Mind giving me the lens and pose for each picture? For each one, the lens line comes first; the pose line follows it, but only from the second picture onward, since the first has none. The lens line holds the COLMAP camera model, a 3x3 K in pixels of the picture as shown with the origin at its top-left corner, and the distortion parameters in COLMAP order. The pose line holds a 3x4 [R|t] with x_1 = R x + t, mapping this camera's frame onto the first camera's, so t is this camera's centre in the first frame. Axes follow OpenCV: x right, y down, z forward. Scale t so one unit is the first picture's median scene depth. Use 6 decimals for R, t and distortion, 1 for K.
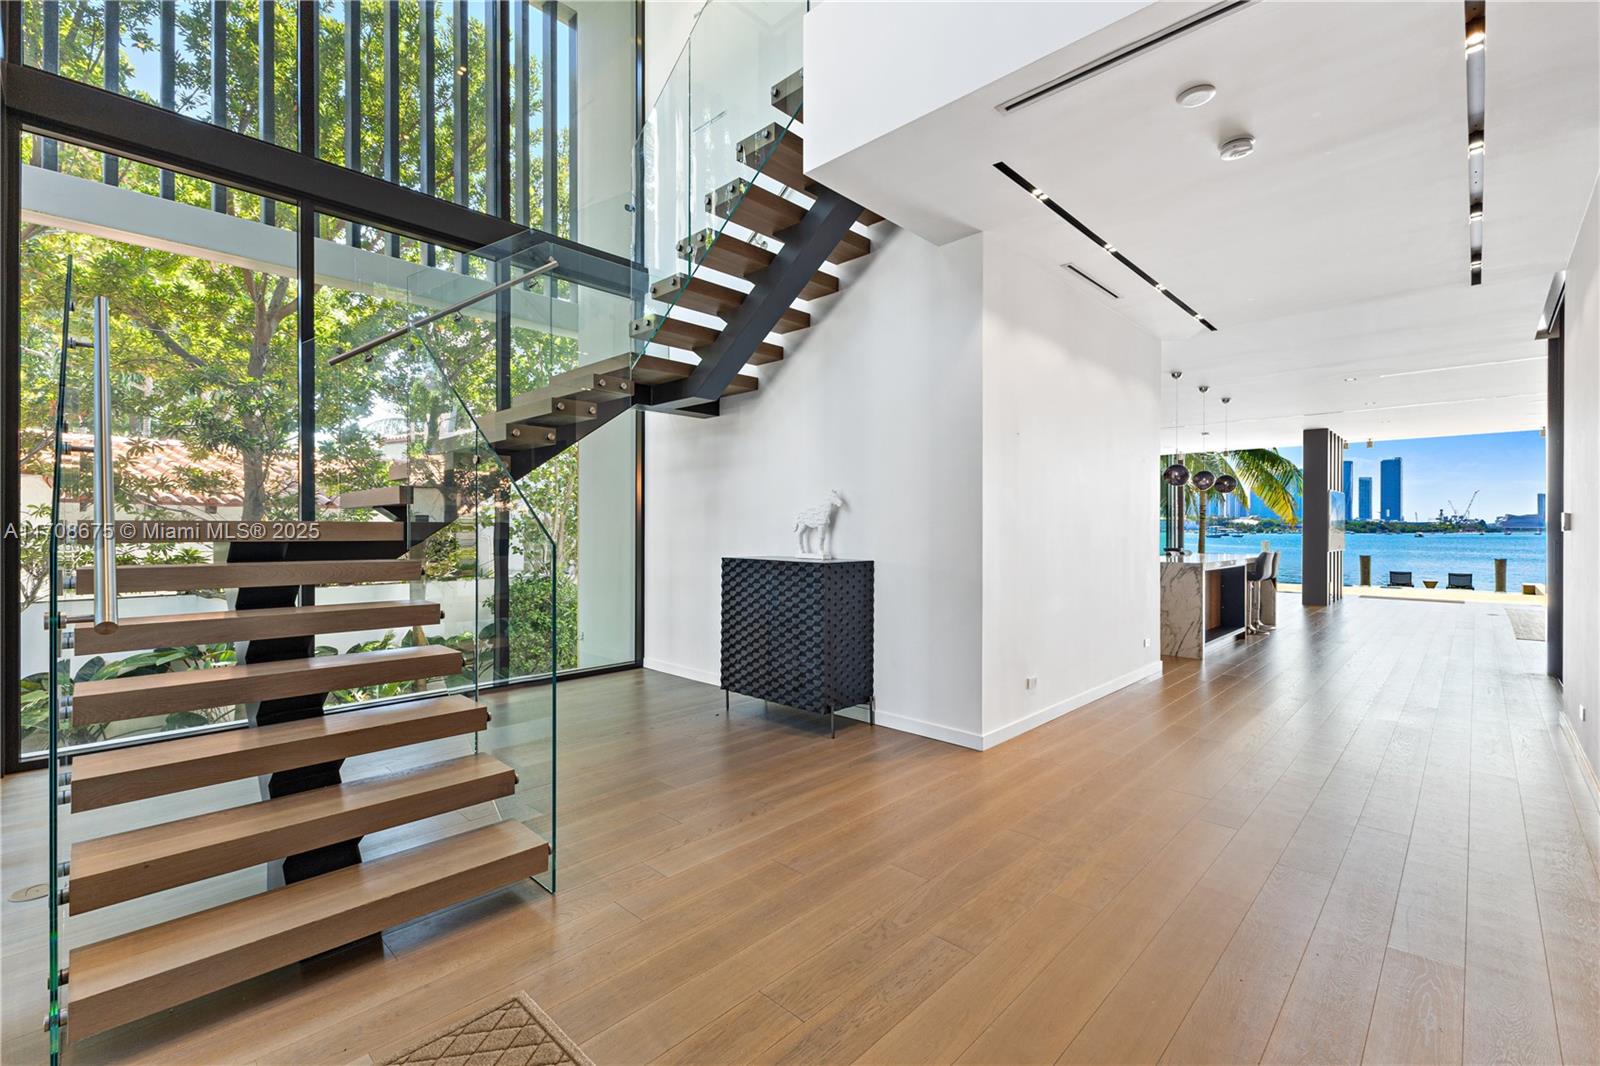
lens RADIAL K [[703.3, 0, 802.0], [0, 703.3, 520.8], [0, 0, 1]] dist [0.013781, -0.002197]
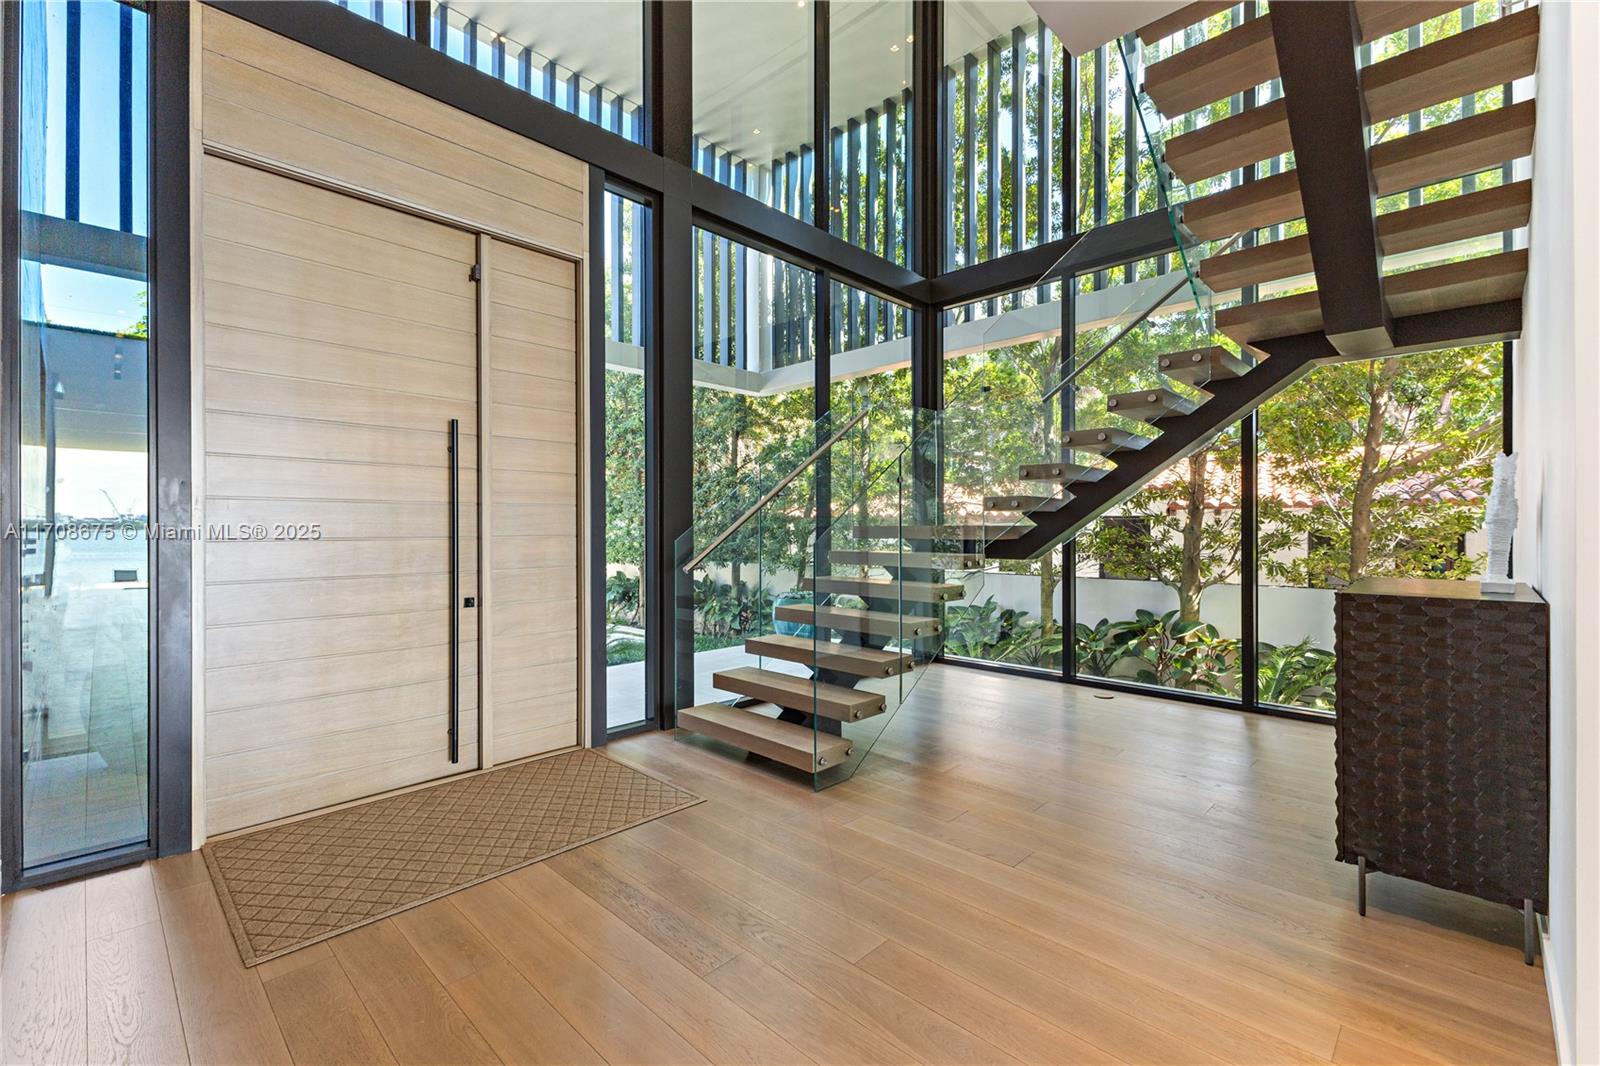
lens RADIAL K [[703.3, 0, 798.7], [0, 703.3, 534.4], [0, 0, 1]] dist [0.013781, -0.002197]
pose [[-0.017315, -0.000683, -0.999850, 0.591256], [0.008159, 0.999966, -0.000825, 0.014032], [0.999817, -0.008172, -0.017309, 0.574815]]
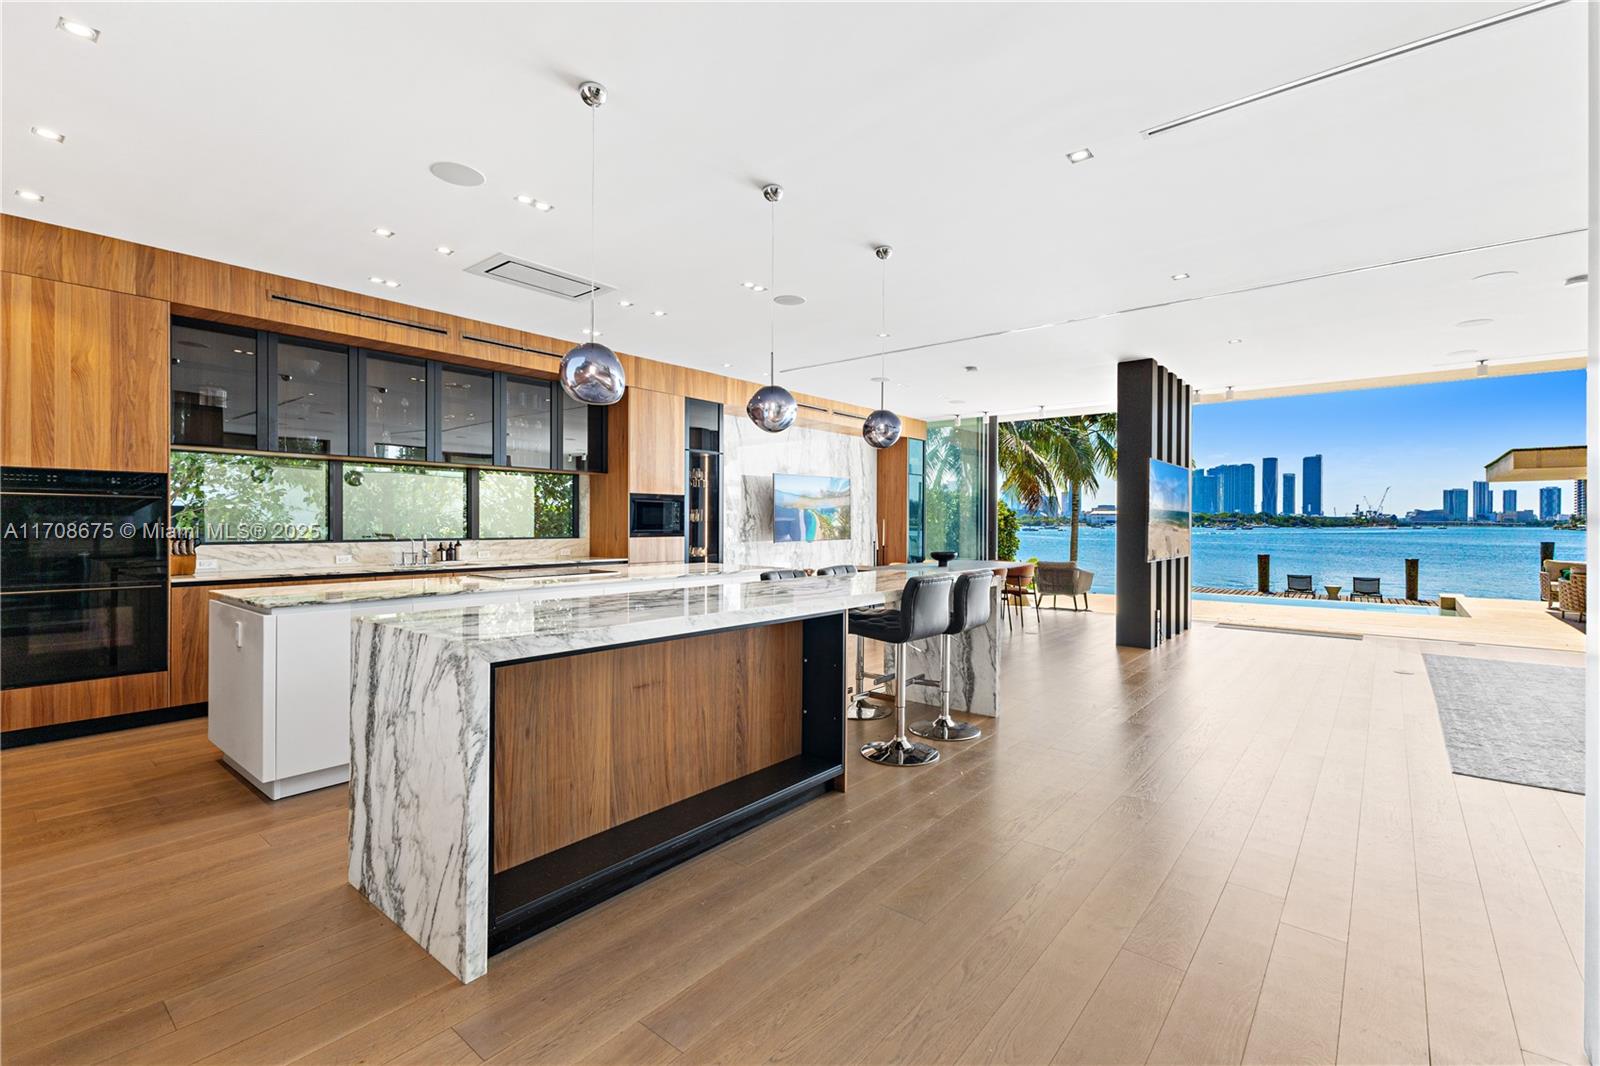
lens RADIAL K [[703.3, 0, 797.5], [0, 703.3, 528.7], [0, 0, 1]] dist [0.013781, -0.002197]
pose [[0.997913, 0.002678, 0.064518, 0.124198], [-0.004090, 0.999755, 0.021757, 0.000740], [-0.064444, -0.021976, 0.997679, 0.129112]]
